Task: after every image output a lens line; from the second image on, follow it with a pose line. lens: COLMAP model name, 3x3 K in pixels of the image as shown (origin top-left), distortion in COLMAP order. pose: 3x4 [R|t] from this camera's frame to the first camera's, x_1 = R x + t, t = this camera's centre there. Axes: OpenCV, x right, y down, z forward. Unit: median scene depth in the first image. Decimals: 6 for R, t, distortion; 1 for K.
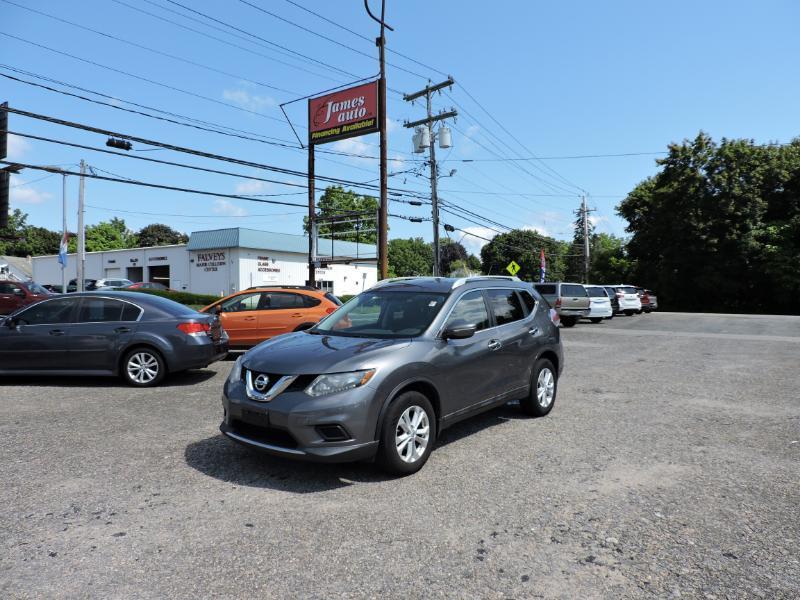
lens RADIAL K [[568.5, 0, 400.7], [0, 568.5, 297.4], [0, 0, 1]] dist [-0.023941, 0.007381]
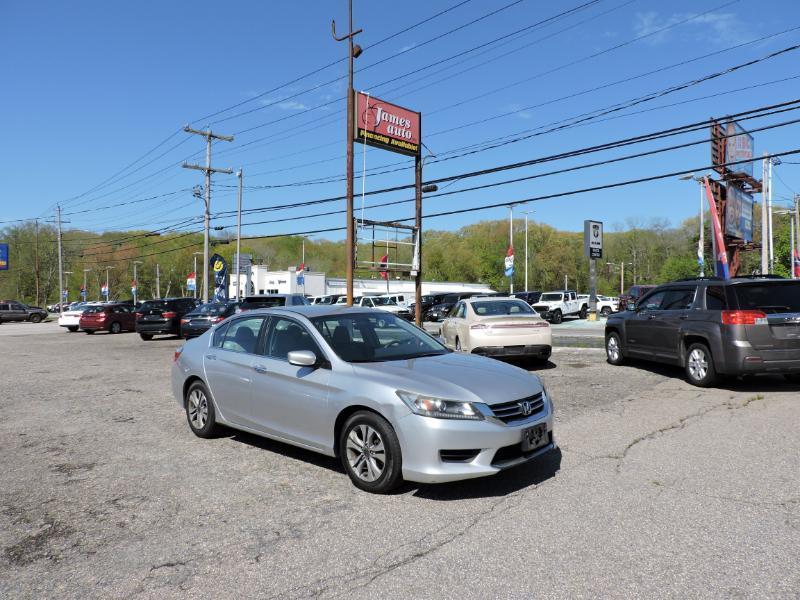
lens RADIAL K [[568.5, 0, 404.8], [0, 568.5, 305.1], [0, 0, 1]] dist [-0.023941, 0.007381]
pose [[0.142803, 0.003665, 0.989744, -0.944340], [0.017559, 0.999826, -0.006236, 0.006210], [-0.989595, 0.018269, 0.142714, 0.706474]]
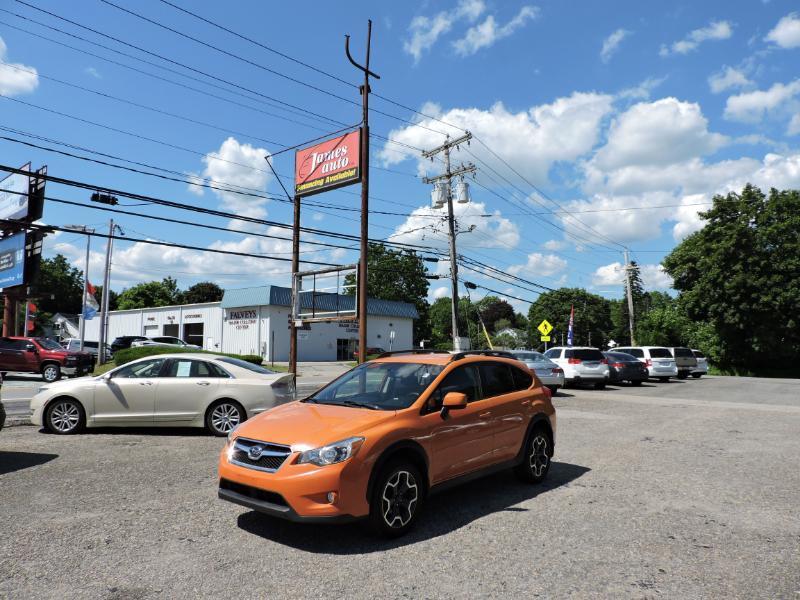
lens RADIAL K [[568.5, 0, 399.3], [0, 568.5, 299.1], [0, 0, 1]] dist [-0.023941, 0.007381]
pose [[0.995977, 0.000892, -0.089608, 0.088901], [-0.009837, 0.994996, -0.099433, -0.005224], [0.089071, 0.099914, 0.991001, 0.077332]]
